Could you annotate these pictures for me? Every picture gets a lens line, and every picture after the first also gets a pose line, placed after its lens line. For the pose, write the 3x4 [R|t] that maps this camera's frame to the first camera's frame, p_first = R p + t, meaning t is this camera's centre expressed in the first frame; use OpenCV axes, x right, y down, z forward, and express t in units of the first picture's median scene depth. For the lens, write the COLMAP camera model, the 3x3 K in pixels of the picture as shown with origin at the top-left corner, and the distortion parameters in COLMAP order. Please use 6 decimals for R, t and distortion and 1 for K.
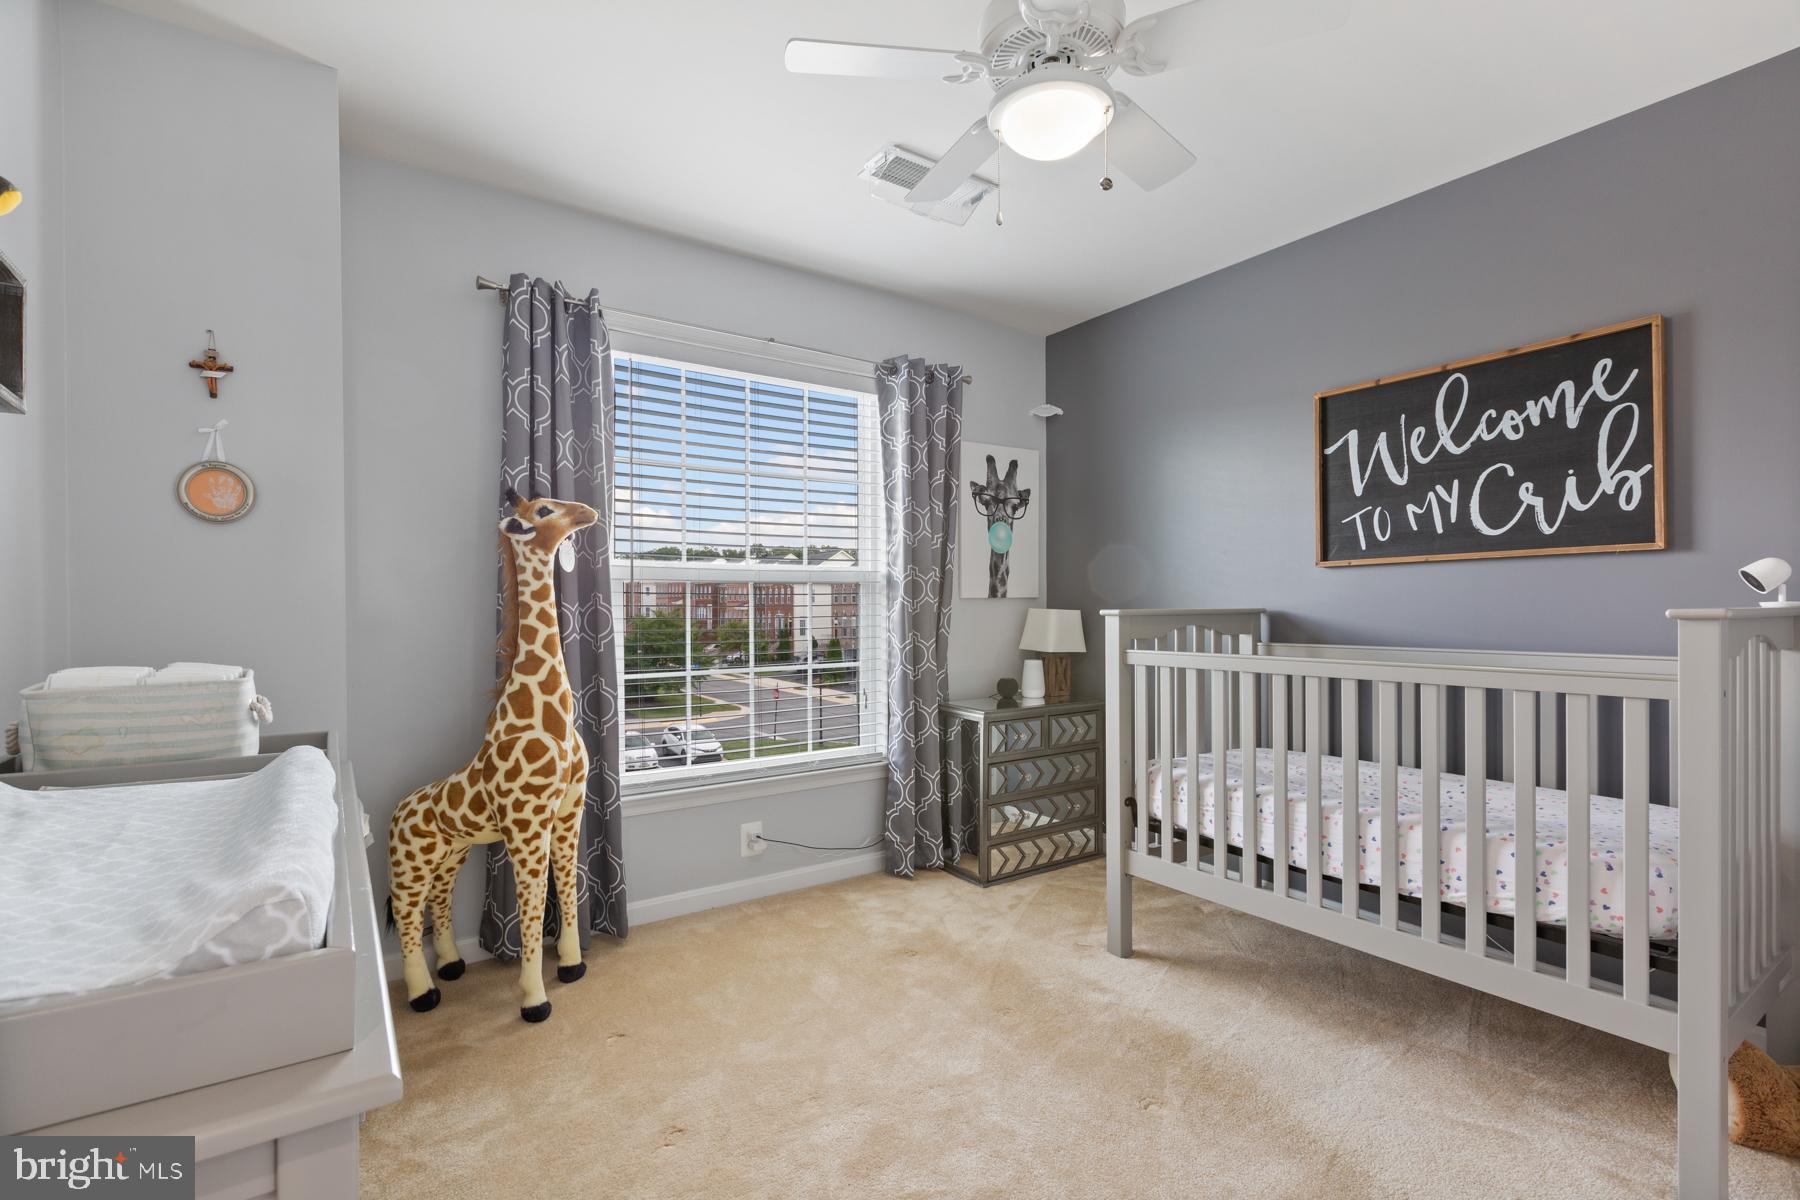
lens RADIAL K [[803.3, 0, 898.8], [0, 803.3, 605.6], [0, 0, 1]] dist [-0.007805, 0.002697]
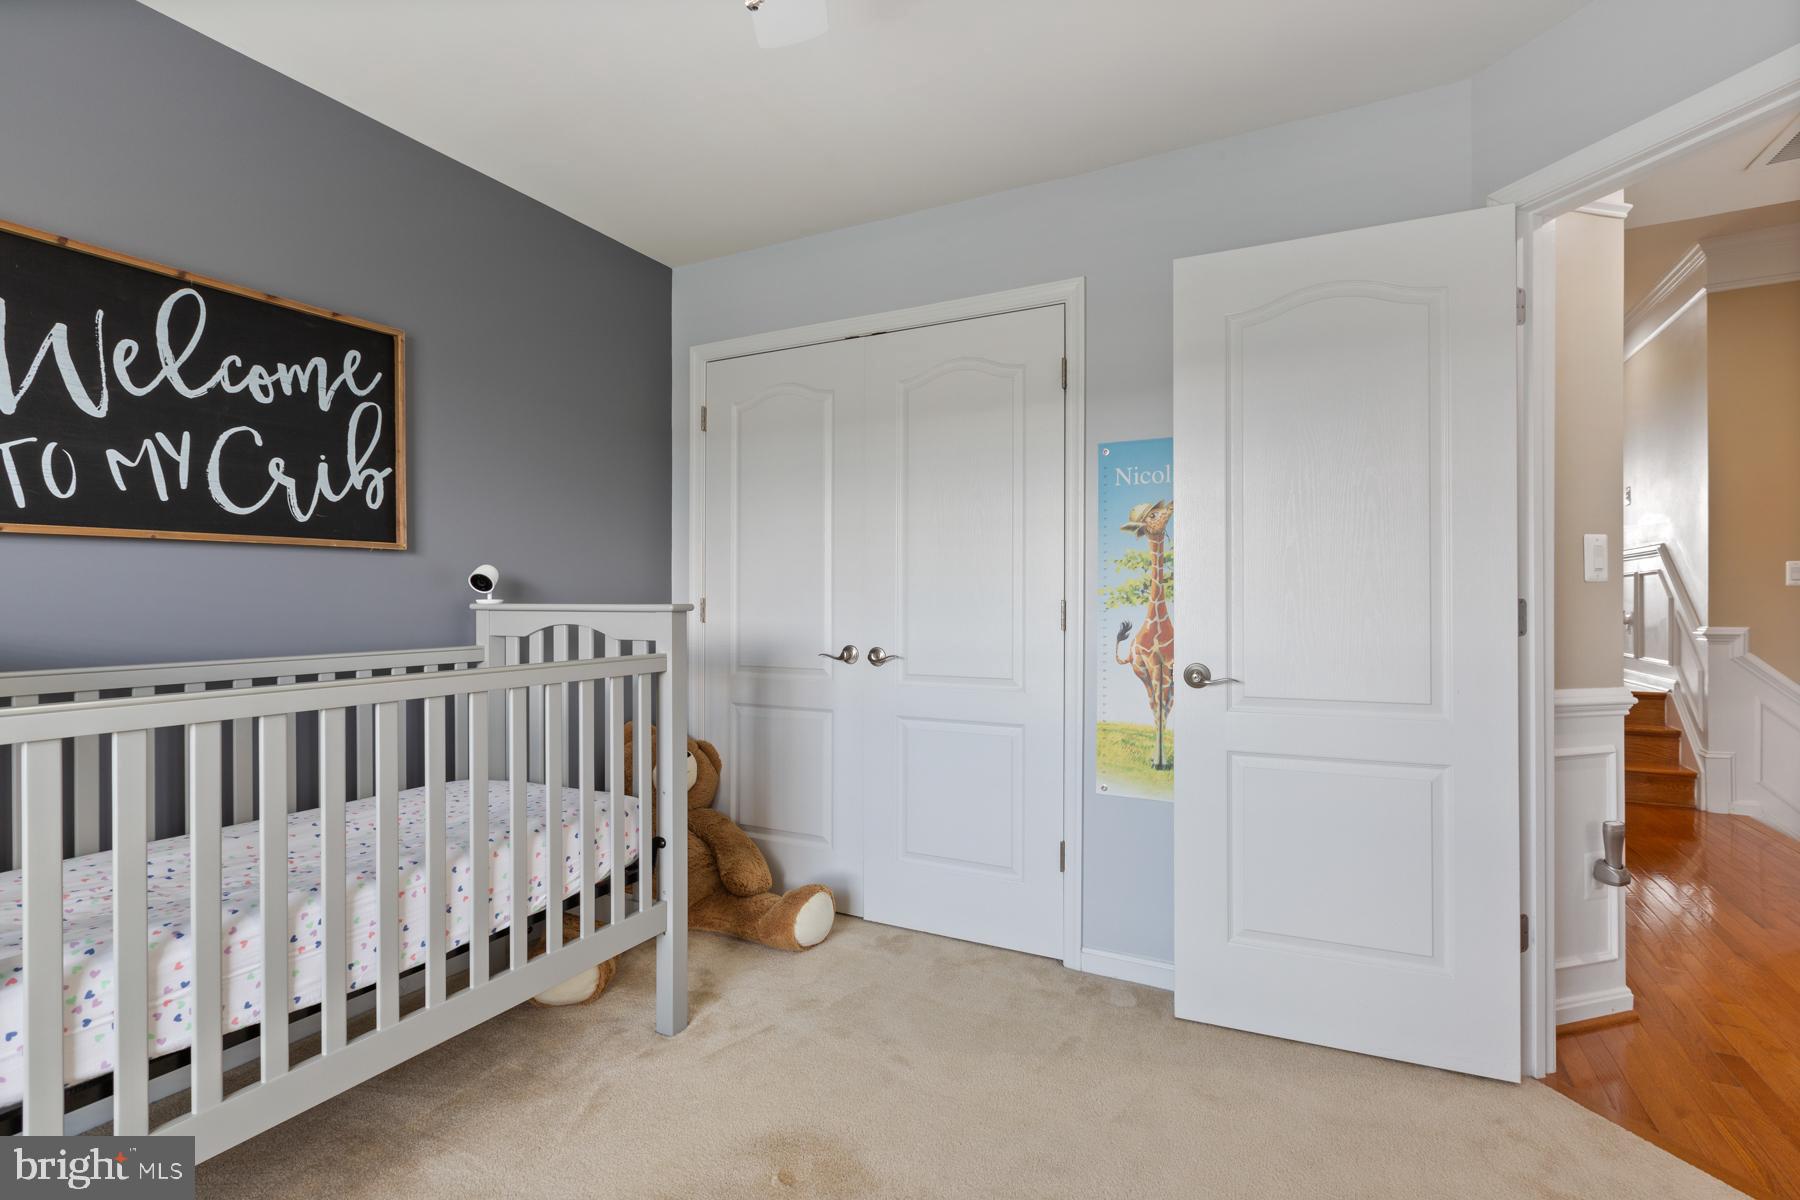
lens RADIAL K [[803.3, 0, 902.5], [0, 803.3, 600.6], [0, 0, 1]] dist [-0.007805, 0.002697]
pose [[-0.448176, 0.005939, 0.893925, -0.273297], [0.003926, 0.999981, -0.004675, 0.004613], [-0.893936, 0.001415, -0.448191, 0.789170]]
